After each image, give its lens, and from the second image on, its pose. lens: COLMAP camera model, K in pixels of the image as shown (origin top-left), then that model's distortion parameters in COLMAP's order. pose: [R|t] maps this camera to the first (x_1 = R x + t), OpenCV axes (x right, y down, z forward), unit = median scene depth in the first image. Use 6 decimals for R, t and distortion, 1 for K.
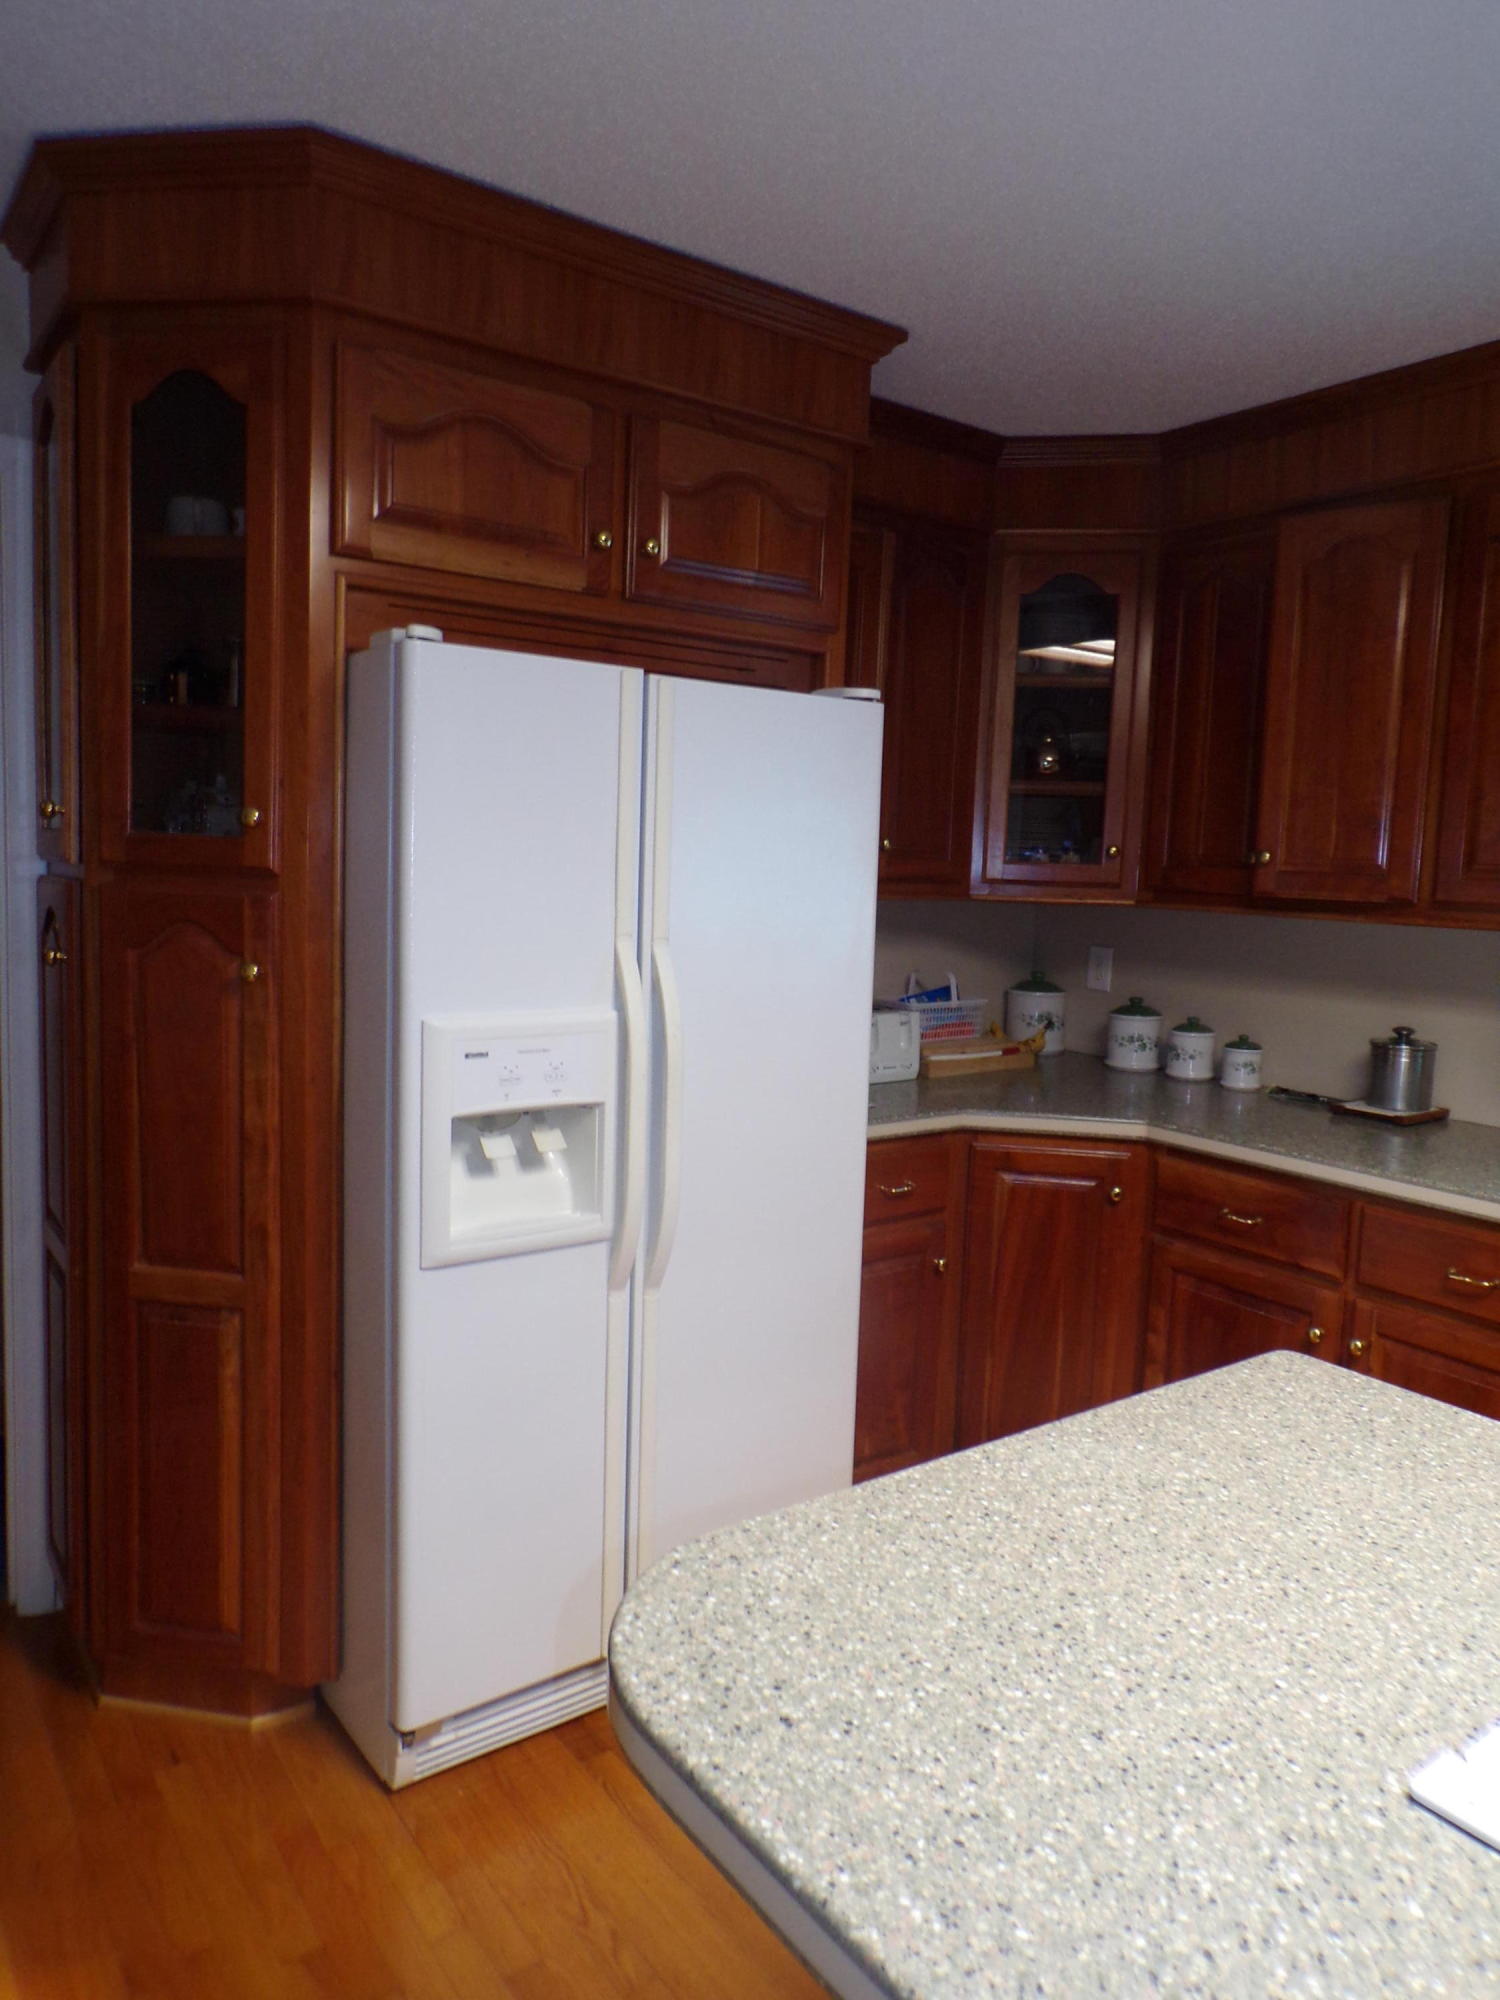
lens RADIAL K [[1374.3, 0, 742.7], [0, 1374.3, 986.6], [0, 0, 1]] dist [-0.035394, 0.039468]
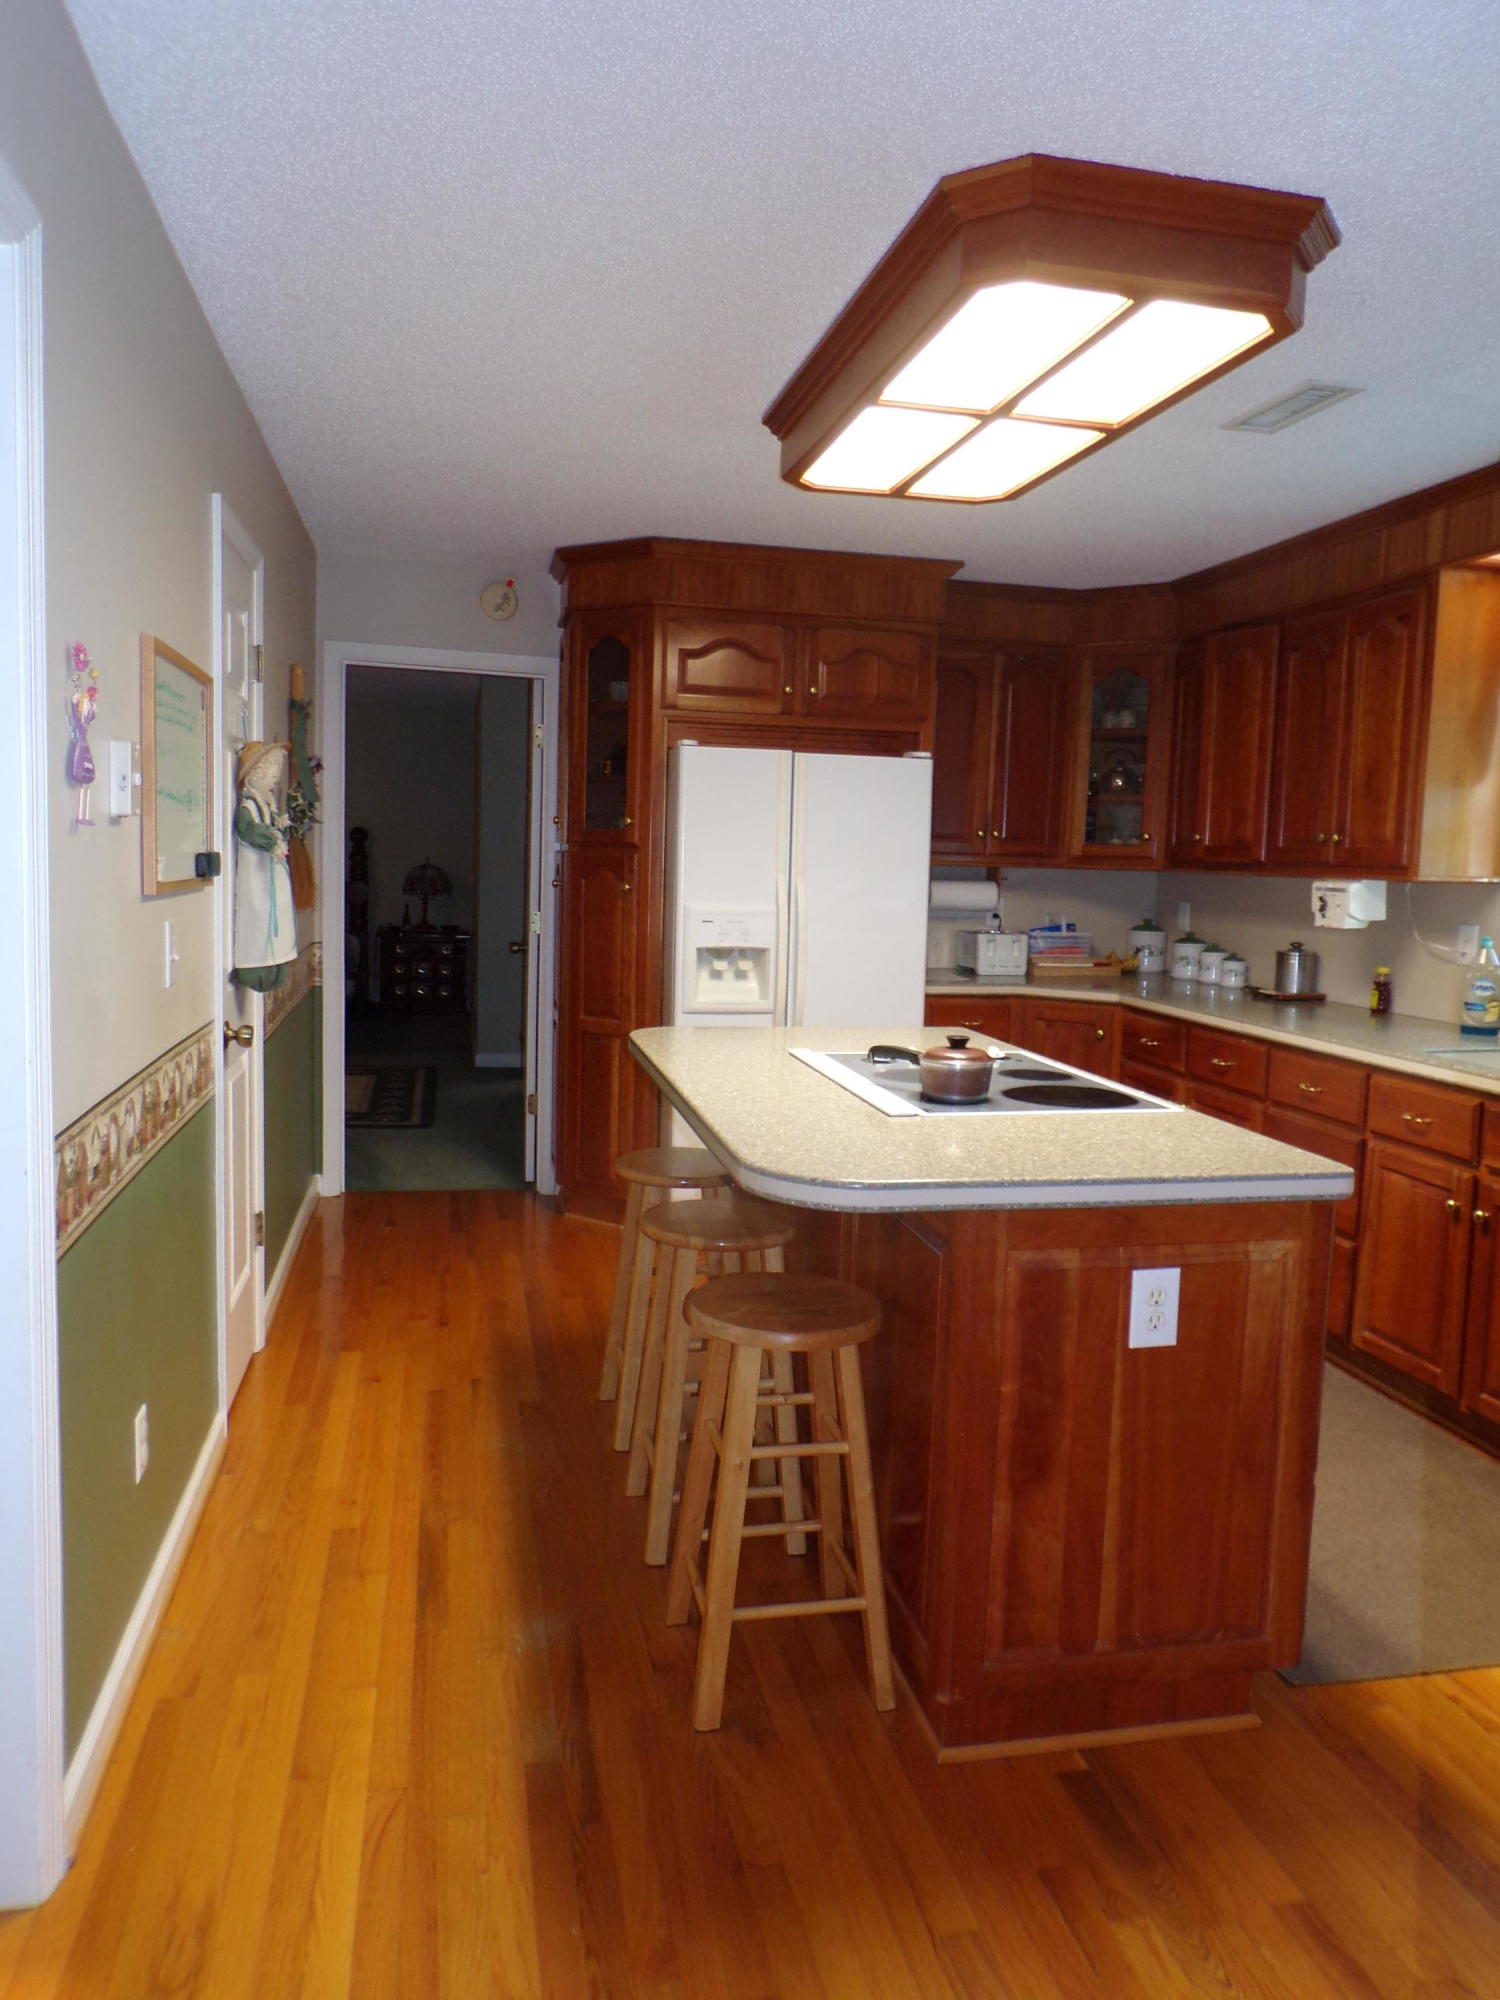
lens RADIAL K [[1374.3, 0, 742.7], [0, 1374.3, 986.6], [0, 0, 1]] dist [-0.035394, 0.039468]
pose [[0.912227, 0.030950, -0.408513, 0.709564], [-0.036279, 0.999328, -0.005302, 0.147824], [0.408075, 0.019657, 0.912737, -0.953849]]
